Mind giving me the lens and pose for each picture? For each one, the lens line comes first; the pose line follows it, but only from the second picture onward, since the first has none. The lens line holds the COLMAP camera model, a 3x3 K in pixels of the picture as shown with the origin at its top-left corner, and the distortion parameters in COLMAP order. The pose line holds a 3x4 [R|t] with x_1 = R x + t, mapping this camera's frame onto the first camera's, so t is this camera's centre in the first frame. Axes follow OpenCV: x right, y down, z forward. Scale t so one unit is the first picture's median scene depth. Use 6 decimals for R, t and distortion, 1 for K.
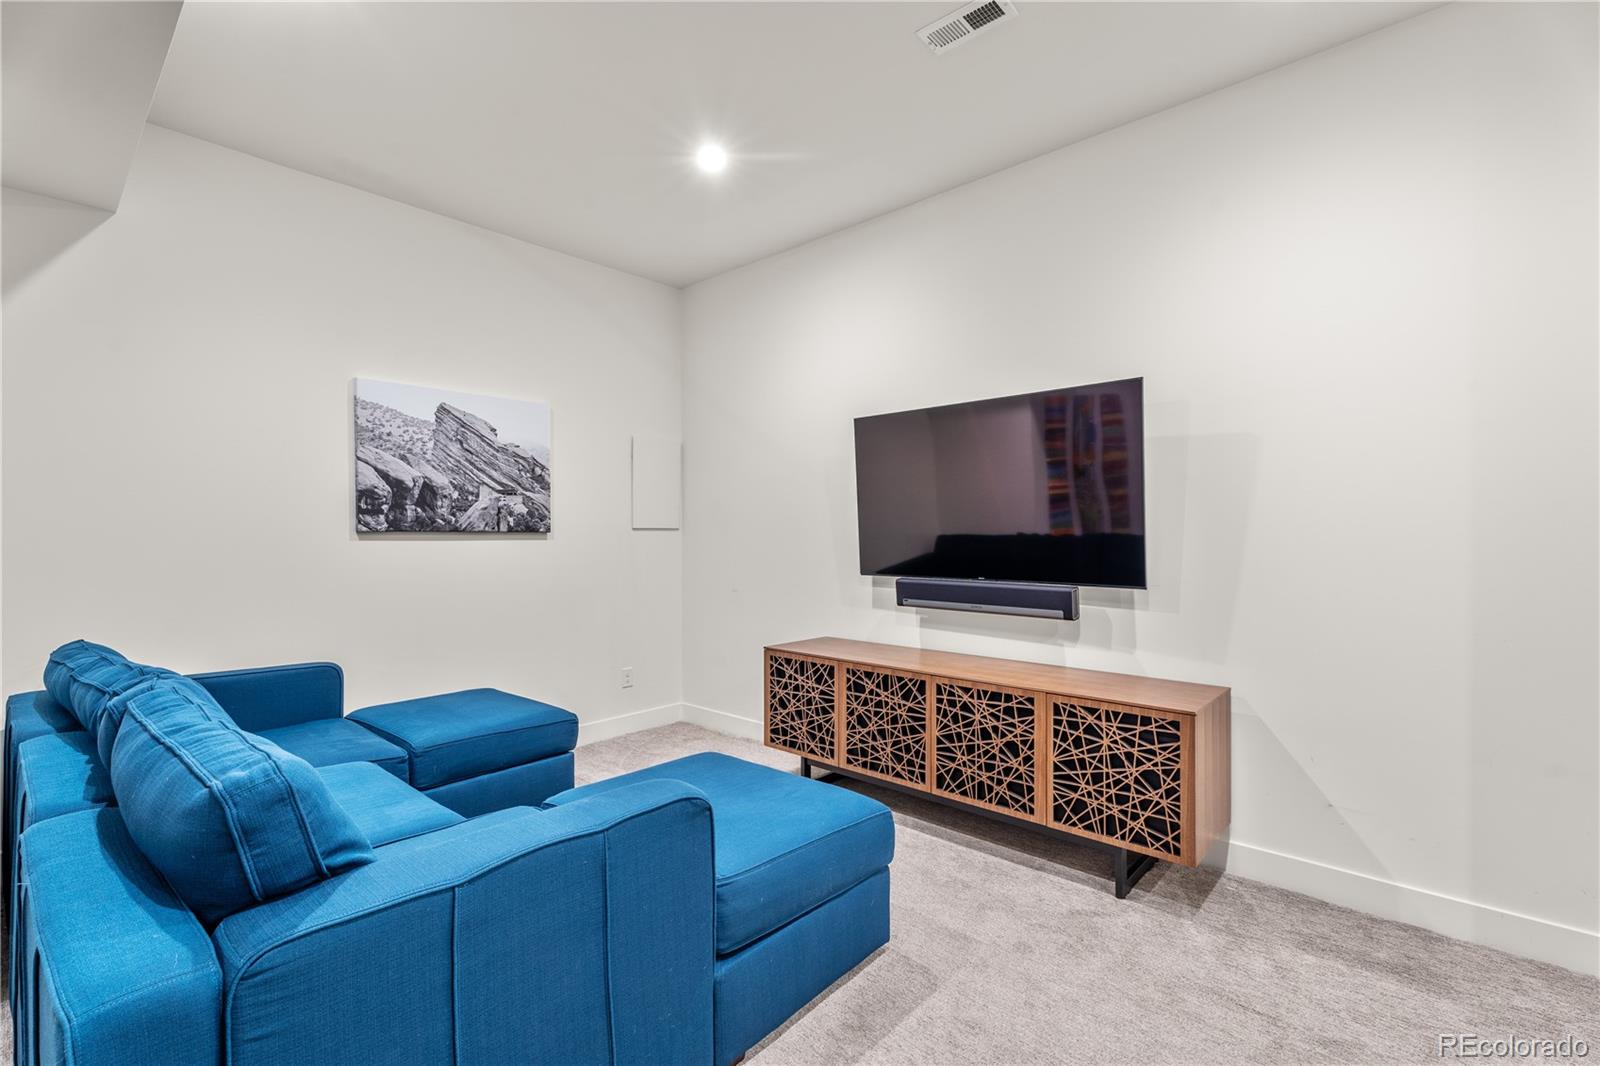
lens RADIAL K [[730.1, 0, 791.6], [0, 730.1, 533.2], [0, 0, 1]] dist [0.017324, -0.001205]
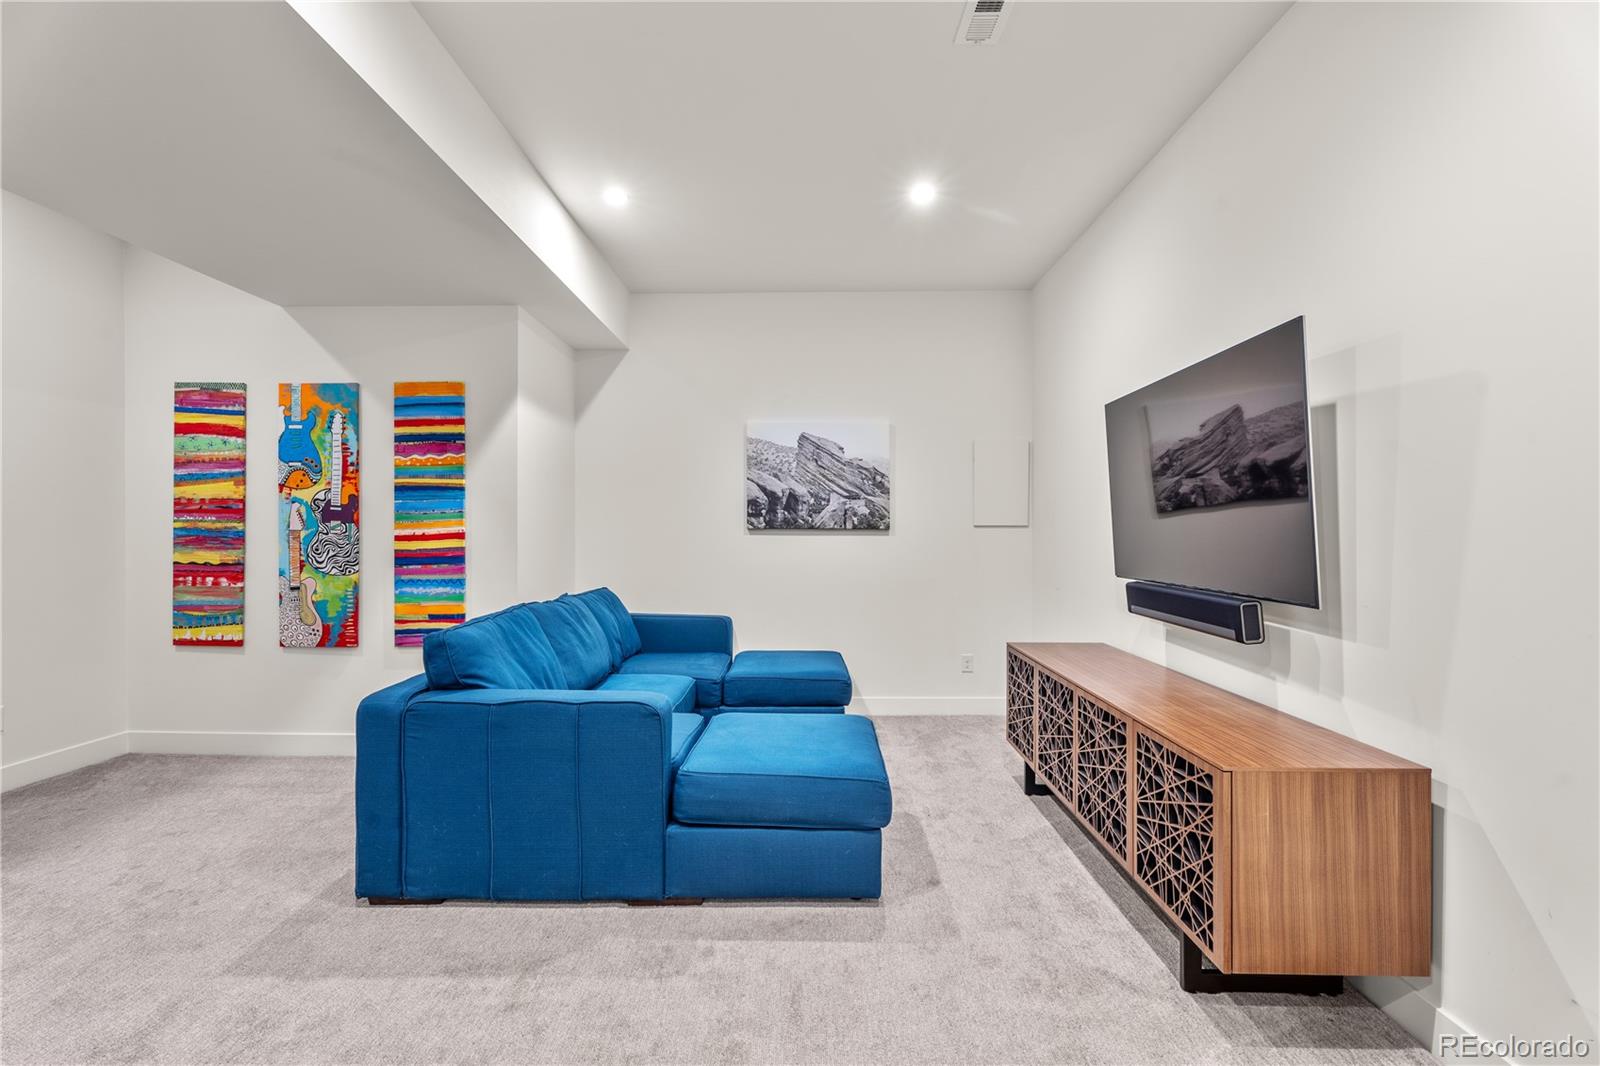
lens RADIAL K [[730.1, 0, 774.2], [0, 730.1, 531.5], [0, 0, 1]] dist [0.017324, -0.001205]
pose [[0.648902, 0.002969, -0.760866, 0.537026], [-0.003078, 0.999994, 0.001276, 0.001365], [0.760865, 0.001514, 0.648908, 0.101503]]
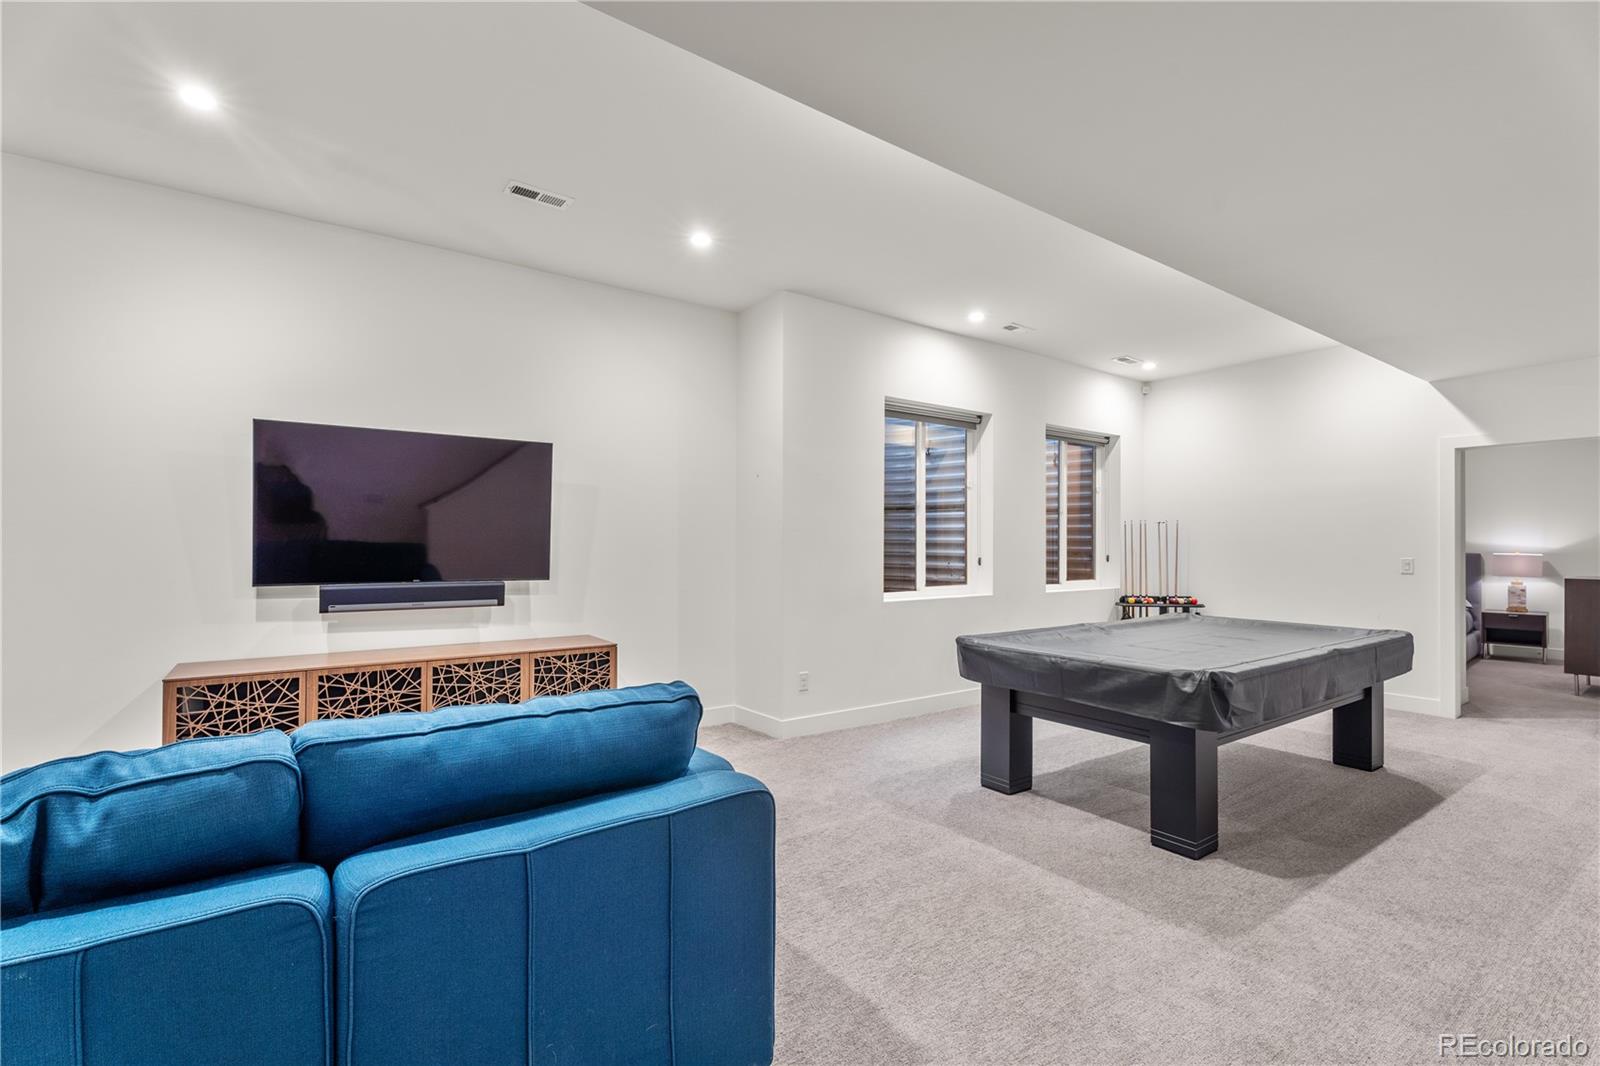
lens RADIAL K [[730.1, 0, 797.2], [0, 730.1, 537.6], [0, 0, 1]] dist [0.017324, -0.001205]
pose [[0.214563, 0.012440, 0.976631, -0.712221], [-0.002097, 0.999922, -0.012276, 0.004126], [-0.976708, 0.000586, 0.214572, 0.125918]]
